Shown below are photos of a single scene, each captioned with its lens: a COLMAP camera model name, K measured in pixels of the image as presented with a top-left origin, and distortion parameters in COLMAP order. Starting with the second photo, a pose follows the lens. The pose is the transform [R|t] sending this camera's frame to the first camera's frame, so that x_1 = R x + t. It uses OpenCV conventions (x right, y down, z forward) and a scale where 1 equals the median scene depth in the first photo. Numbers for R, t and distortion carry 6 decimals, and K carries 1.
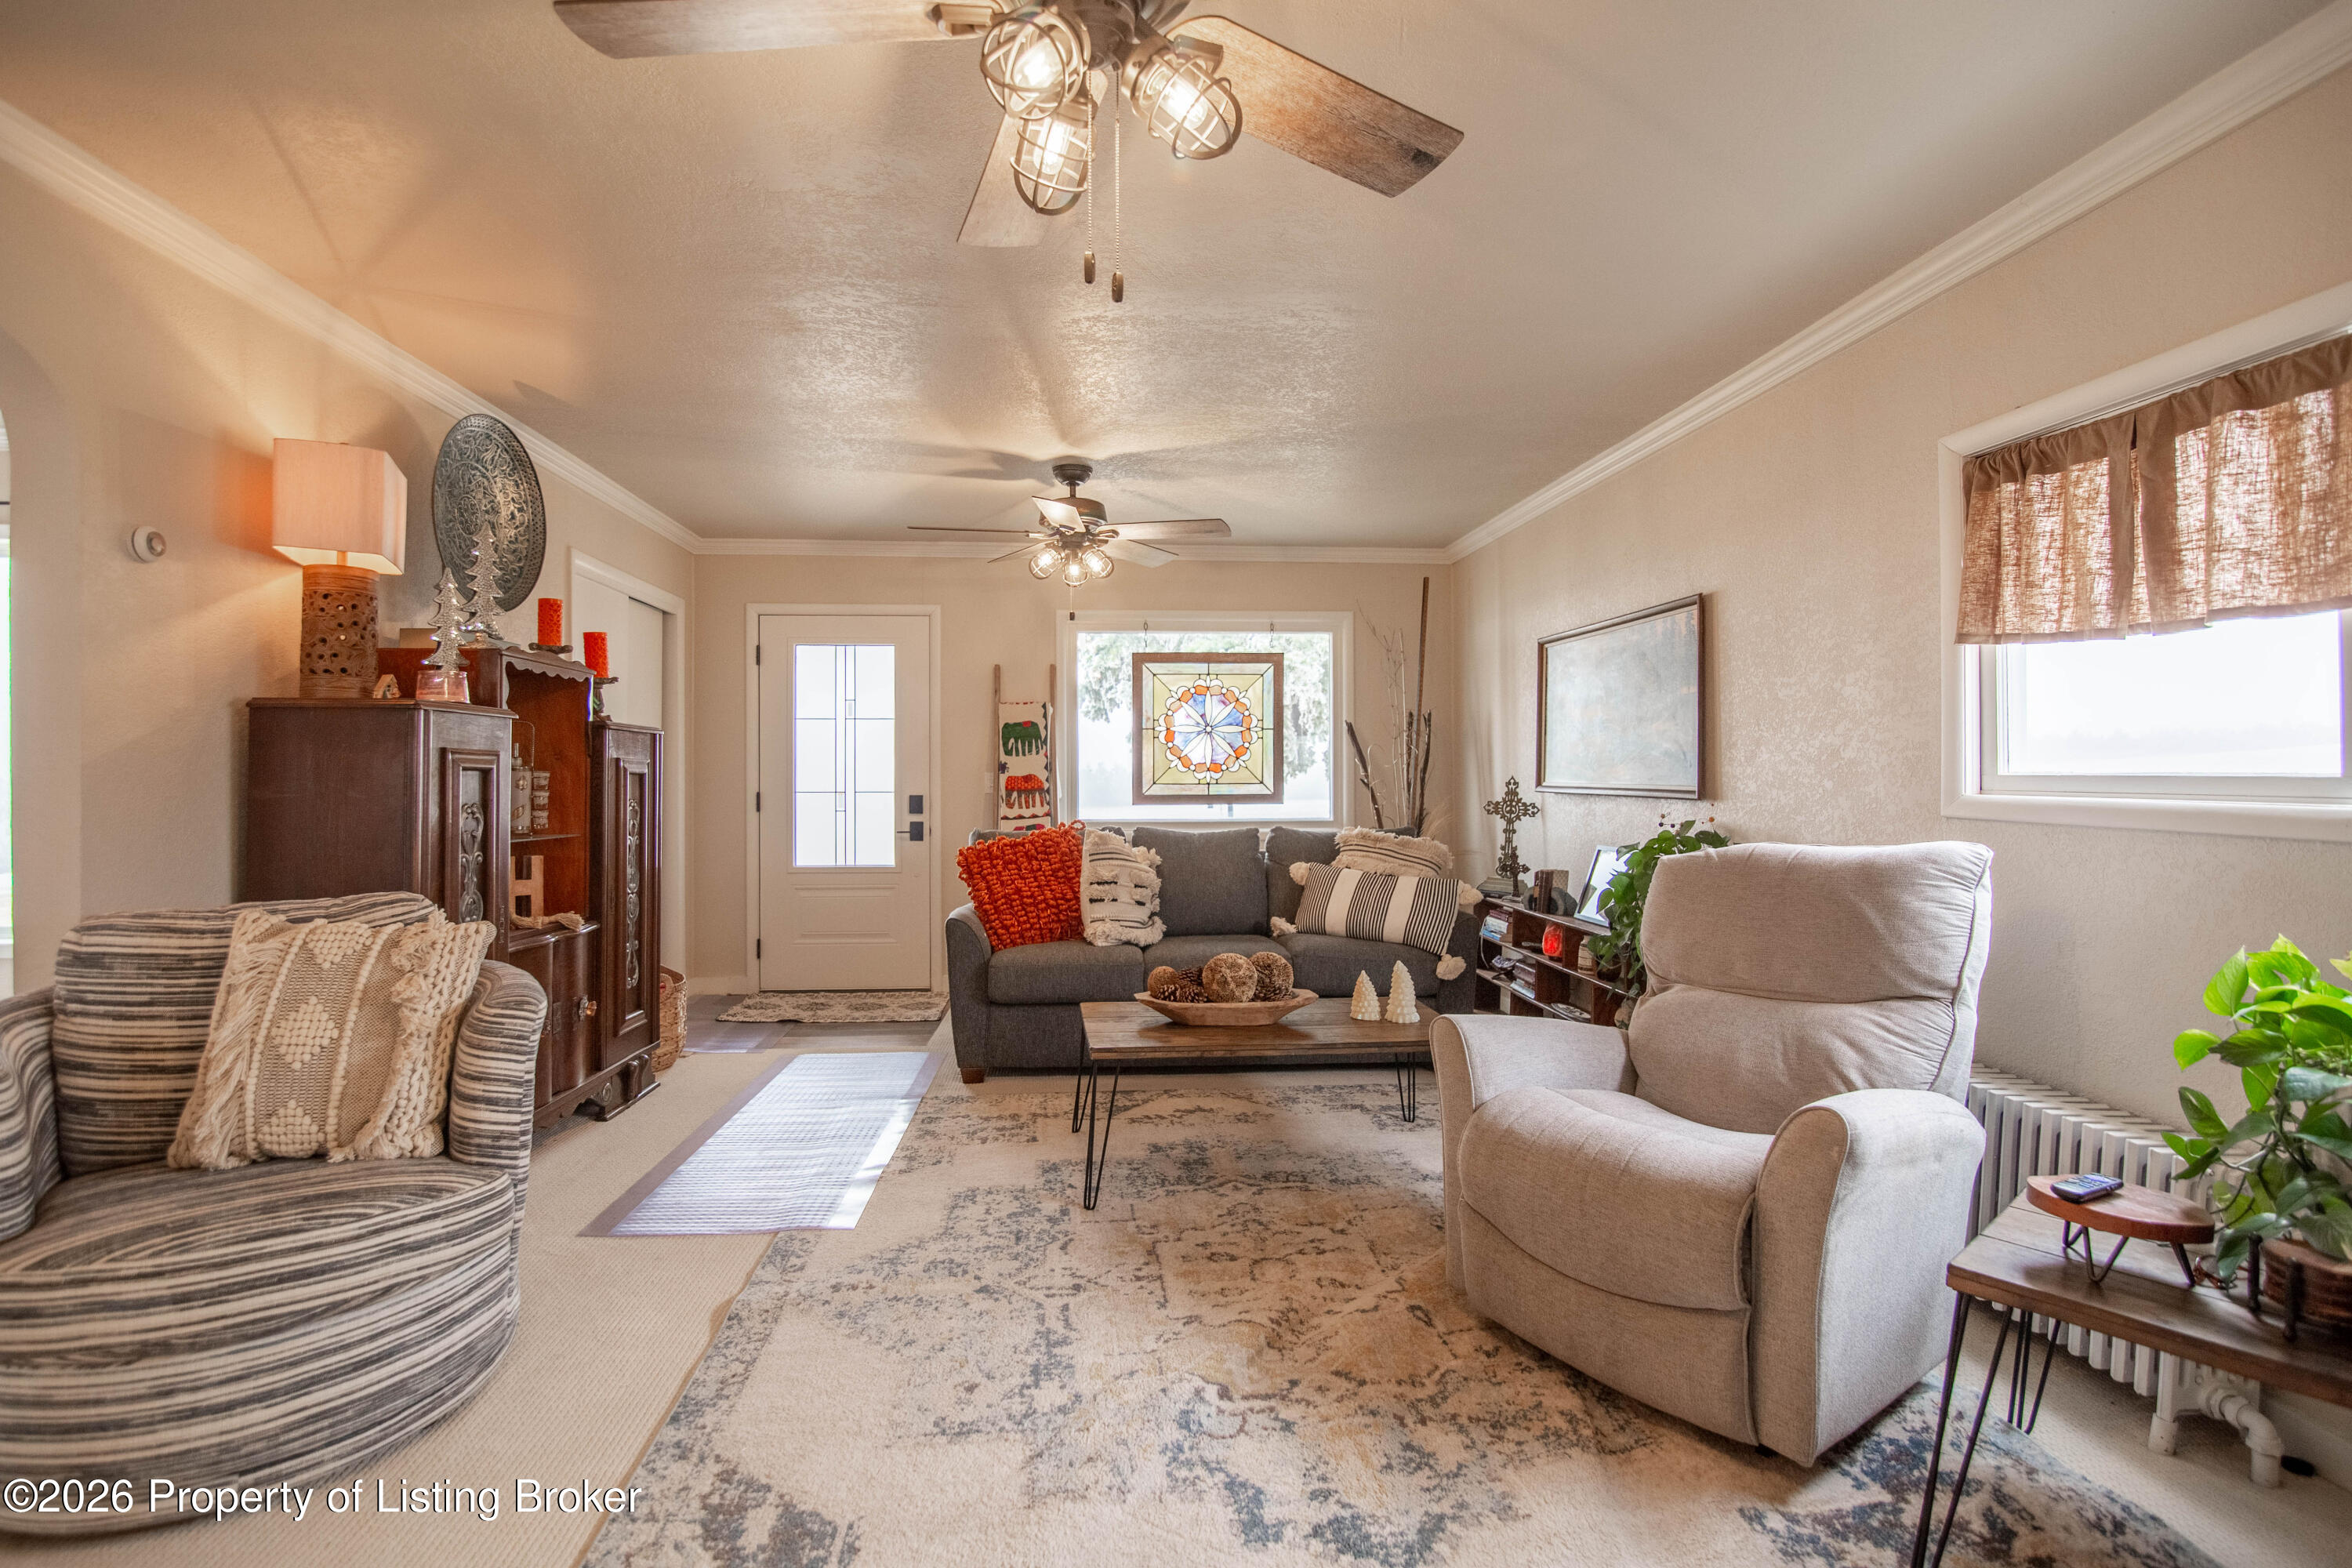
lens RADIAL K [[1099.9, 0, 1156.5], [0, 1099.9, 766.7], [0, 0, 1]] dist [-0.022549, 0.001484]
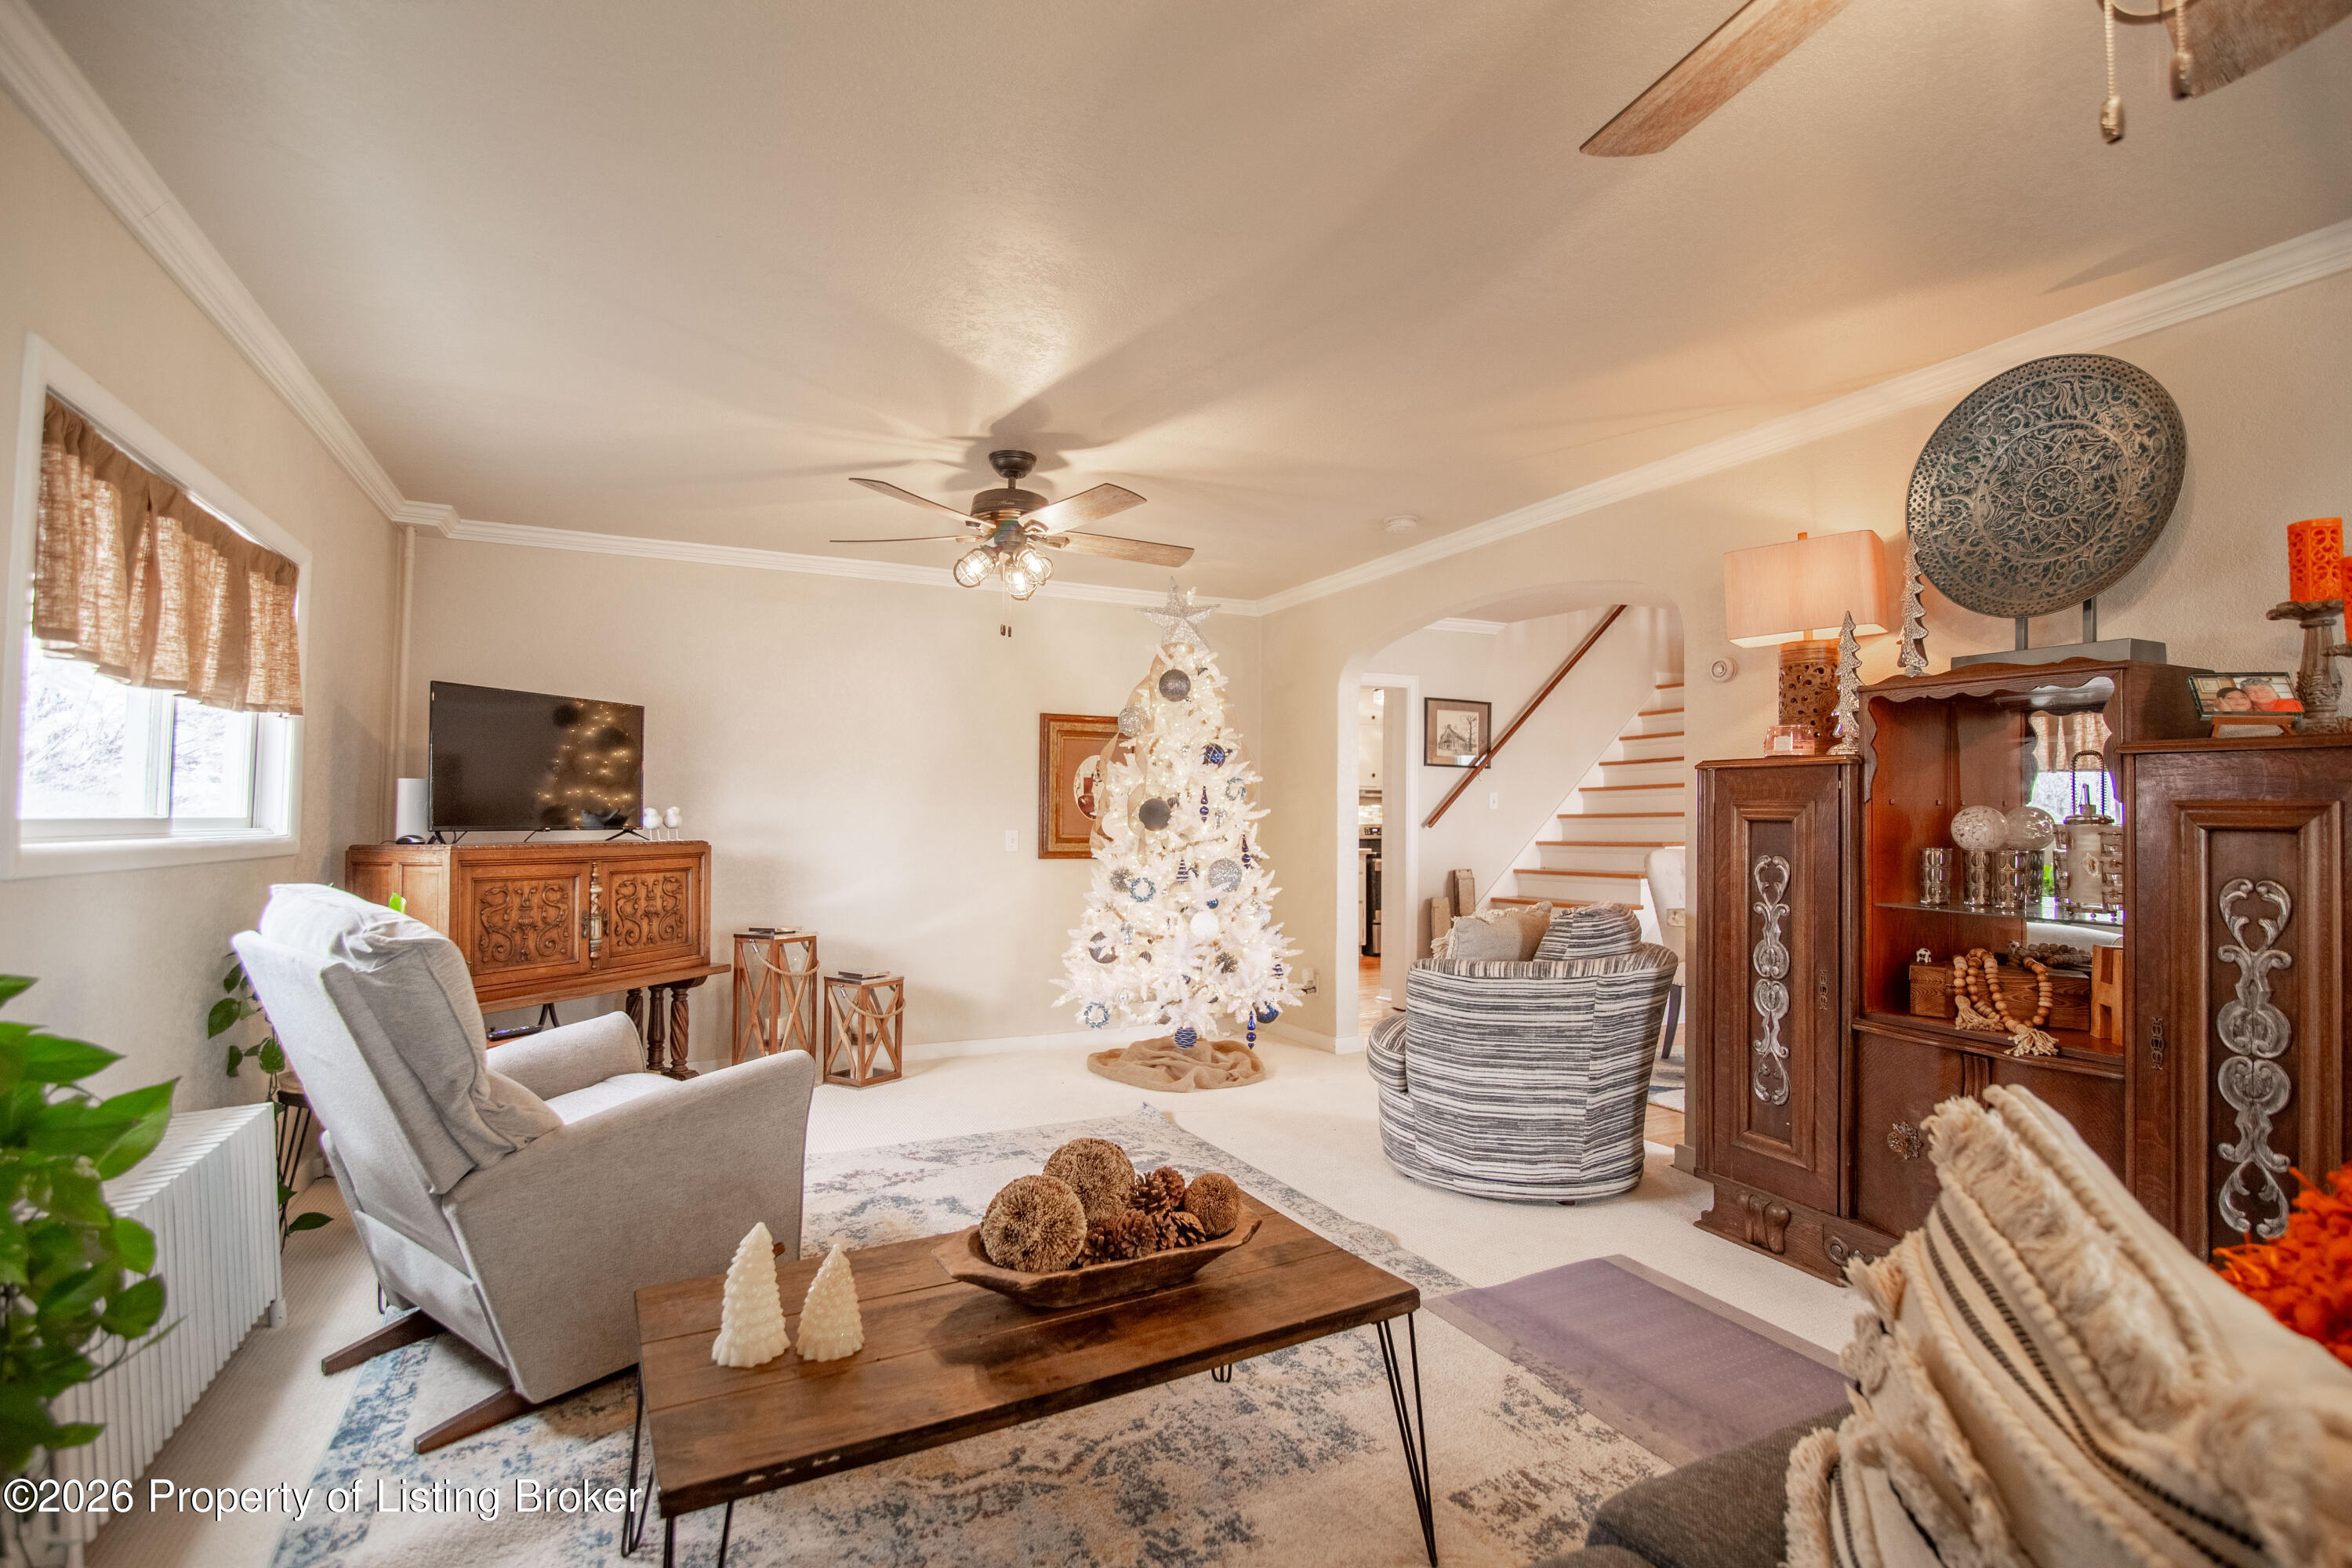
lens RADIAL K [[1099.9, 0, 1166.5], [0, 1099.9, 788.0], [0, 0, 1]] dist [-0.022549, 0.001484]
pose [[-0.930017, -0.015409, -0.367194, 0.285762], [-0.003845, 0.999474, -0.032206, 0.006623], [0.367497, -0.028540, -0.929587, 1.843829]]
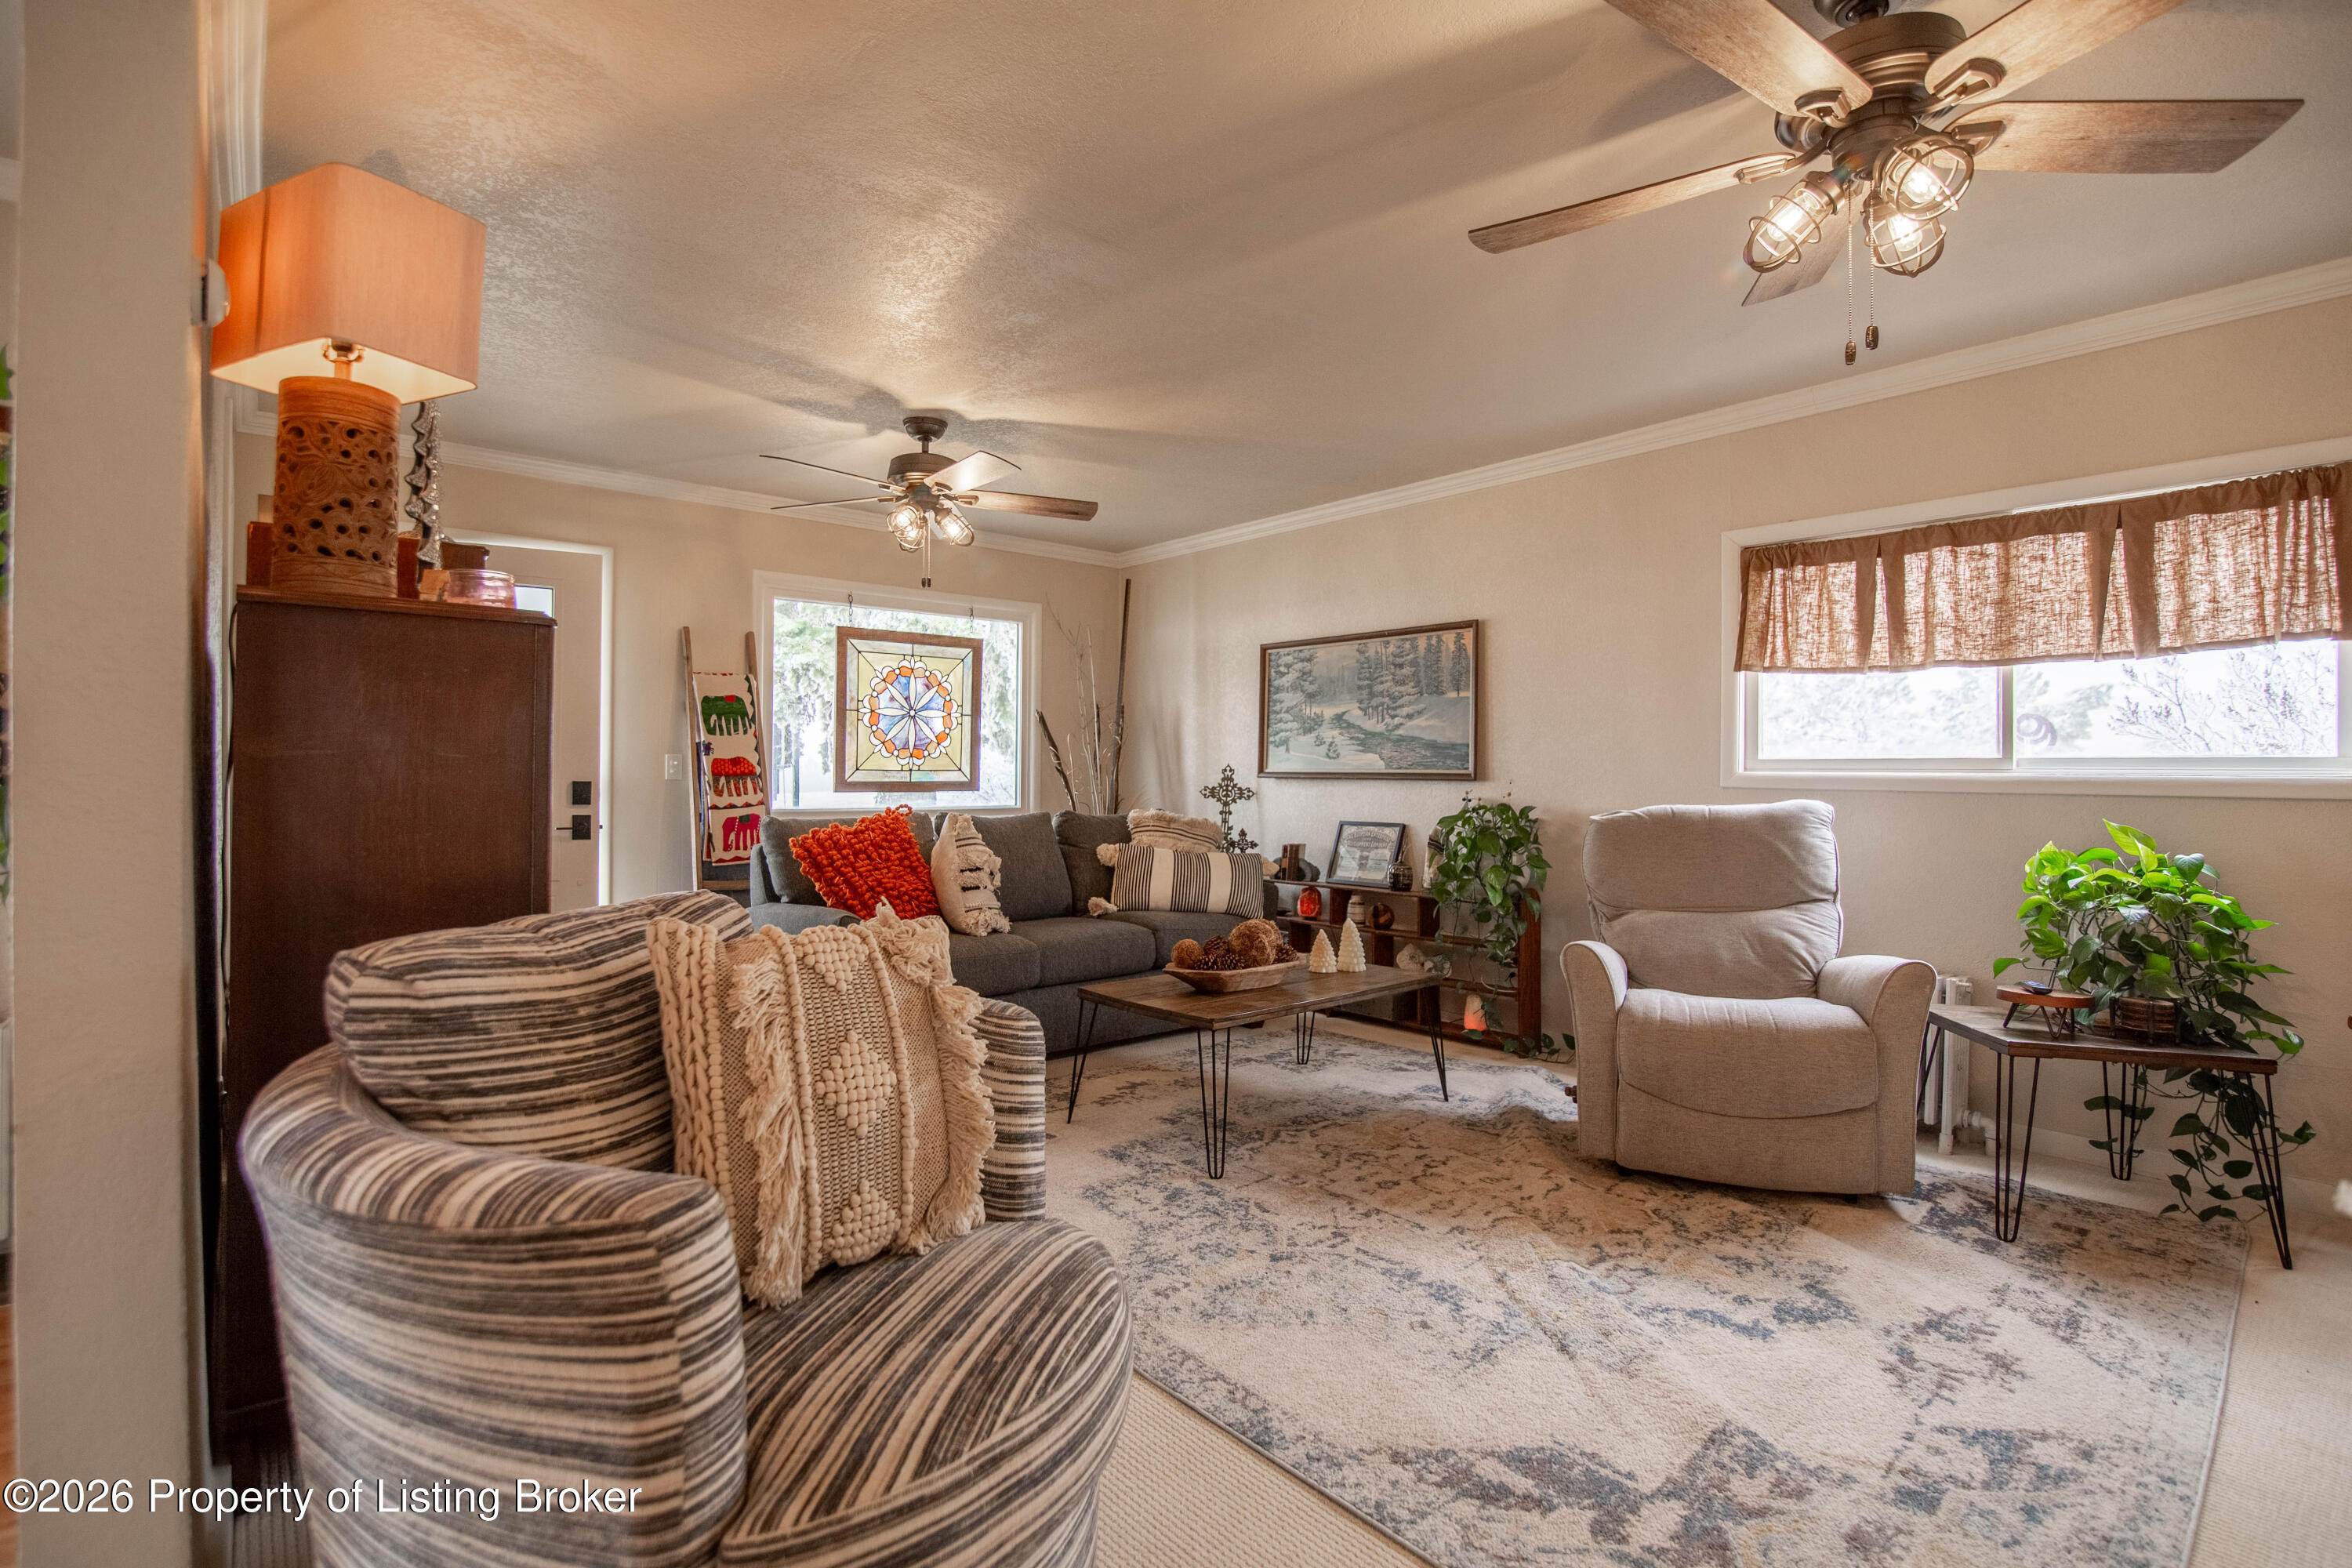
lens RADIAL K [[1099.9, 0, 1151.0], [0, 1099.9, 769.5], [0, 0, 1]] dist [-0.022549, 0.001484]
pose [[0.814708, 0.009392, 0.579796, -0.750876], [-0.010573, 0.999943, -0.001342, 0.031294], [-0.579775, -0.005037, 0.814761, 0.229468]]
